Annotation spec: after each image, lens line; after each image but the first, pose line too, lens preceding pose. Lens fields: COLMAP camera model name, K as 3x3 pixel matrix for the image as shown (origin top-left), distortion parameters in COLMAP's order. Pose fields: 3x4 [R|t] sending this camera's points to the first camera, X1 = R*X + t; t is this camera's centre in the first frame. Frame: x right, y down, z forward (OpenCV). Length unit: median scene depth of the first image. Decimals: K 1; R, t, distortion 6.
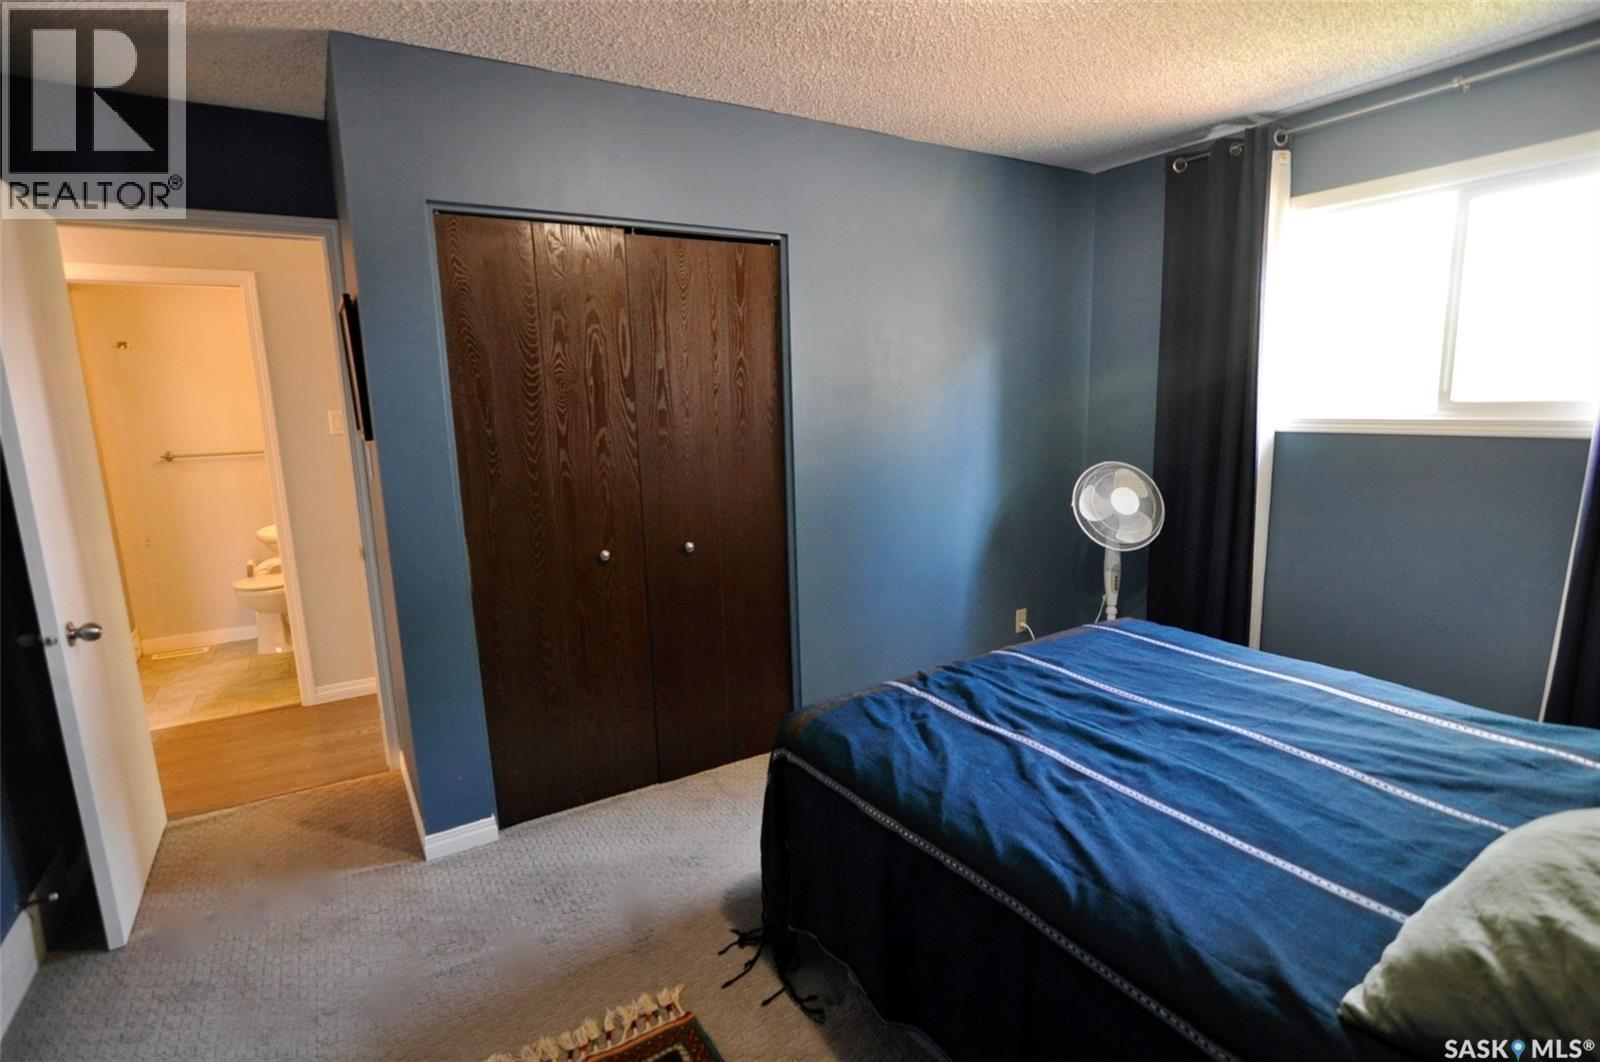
lens RADIAL K [[777.2, 0, 796.3], [0, 777.2, 533.7], [0, 0, 1]] dist [-0.029379, 0.008898]
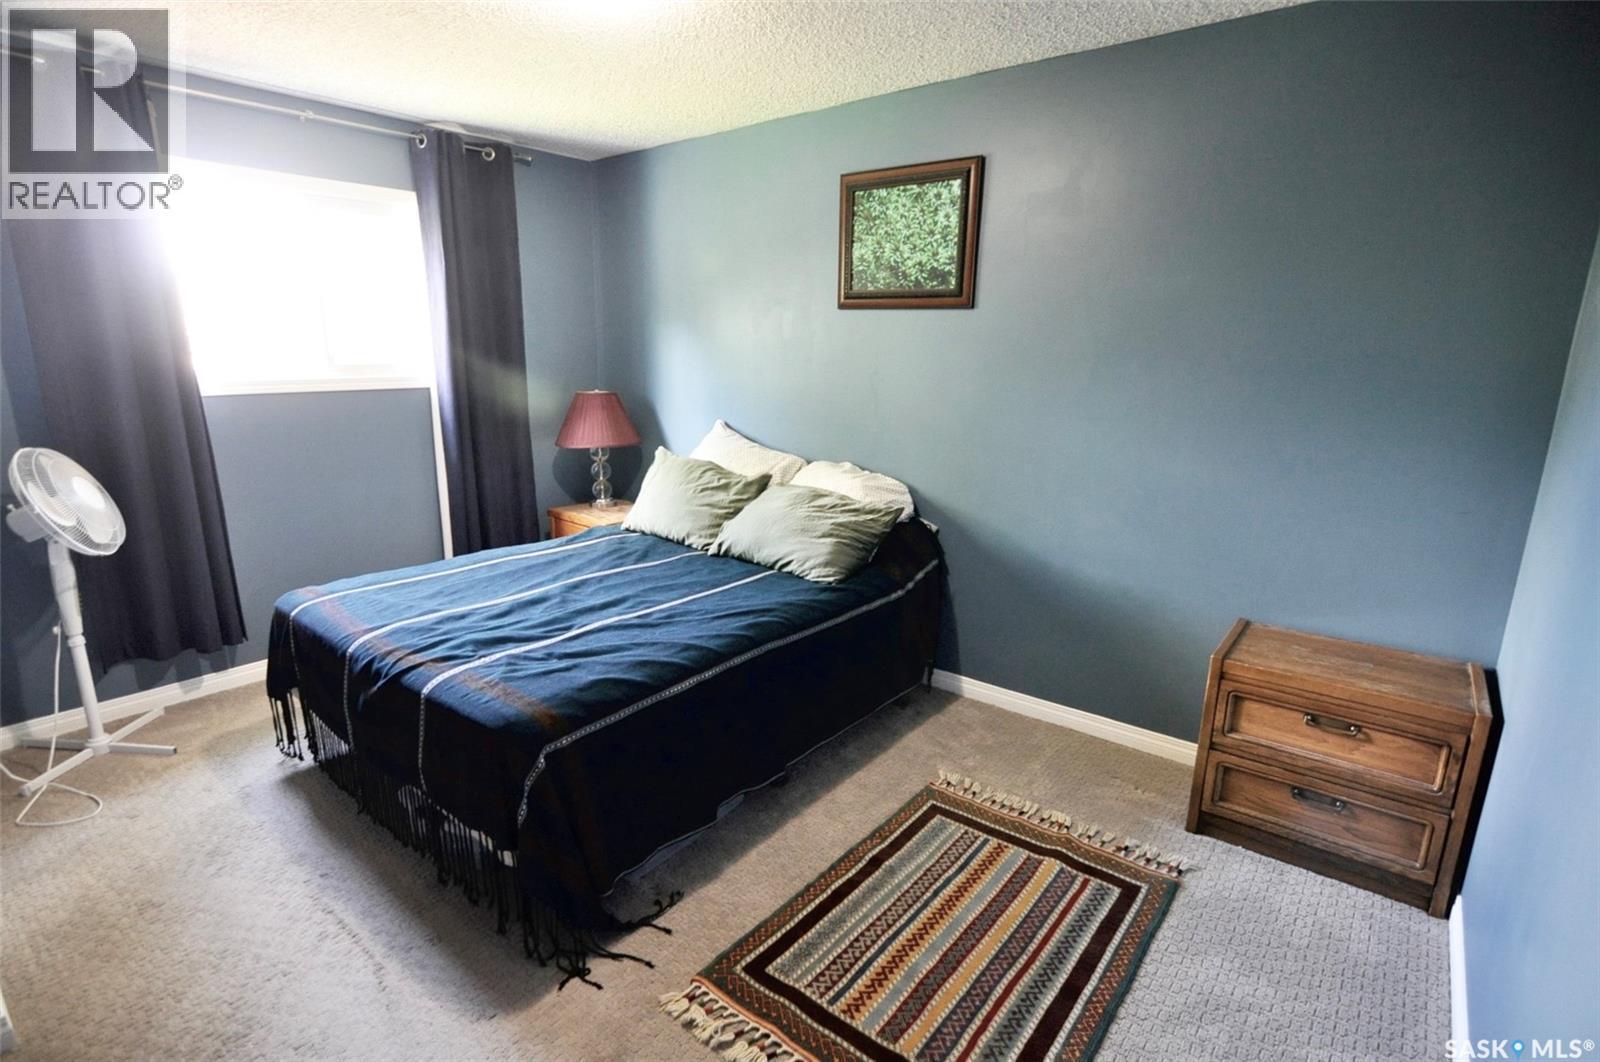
lens RADIAL K [[777.2, 0, 801.5], [0, 777.2, 535.0], [0, 0, 1]] dist [-0.029379, 0.008898]
pose [[-0.329752, -0.194120, 0.923894, -0.973241], [0.161642, 0.952571, 0.257838, -0.152364], [-0.930127, 0.234362, -0.282734, 0.999969]]
